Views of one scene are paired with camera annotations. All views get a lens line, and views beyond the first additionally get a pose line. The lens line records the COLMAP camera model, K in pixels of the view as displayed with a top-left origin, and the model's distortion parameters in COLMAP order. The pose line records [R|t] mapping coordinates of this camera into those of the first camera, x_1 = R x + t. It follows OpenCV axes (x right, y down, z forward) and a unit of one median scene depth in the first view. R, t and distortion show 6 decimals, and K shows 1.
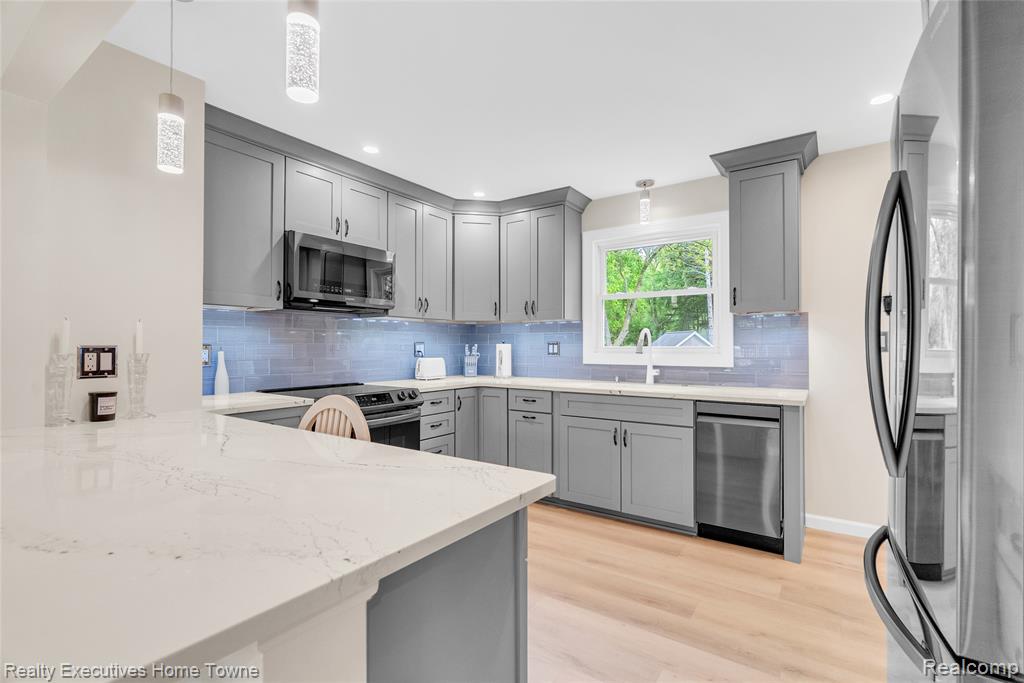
lens RADIAL K [[466.4, 0, 512.6], [0, 466.4, 346.5], [0, 0, 1]] dist [0.002728, 0.000142]
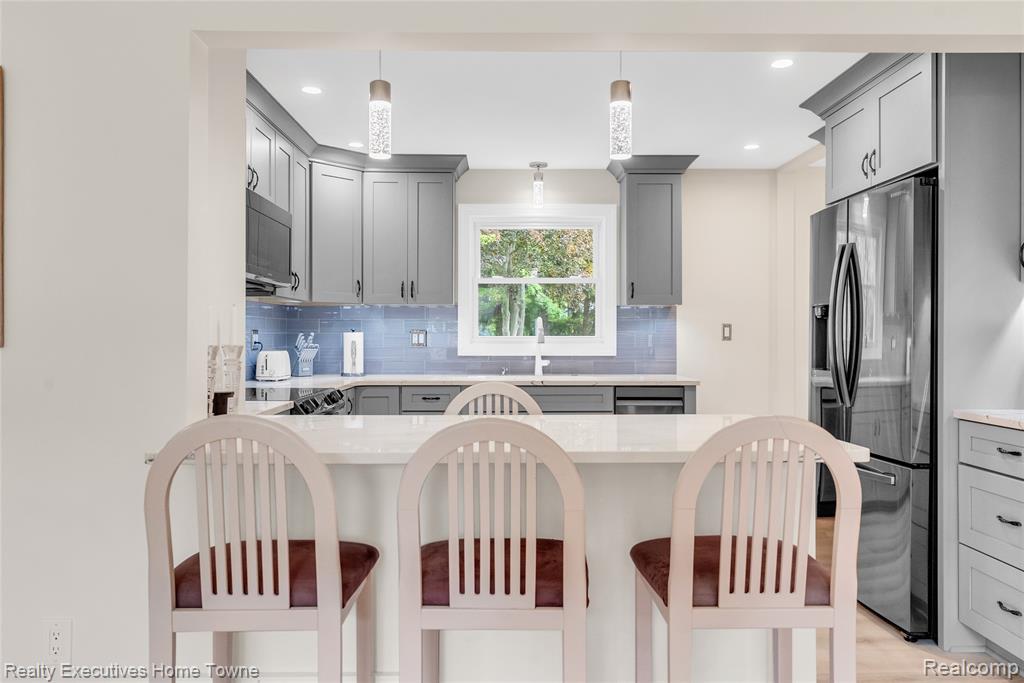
lens RADIAL K [[749.9, 0, 511.9], [0, 749.9, 342.5], [0, 0, 1]] dist [-0.002375, -0.000263]
pose [[0.807580, -0.005798, 0.589730, -0.617516], [-0.000395, 0.999946, 0.010373, -0.002425], [-0.589758, -0.008610, 0.807534, -0.193244]]
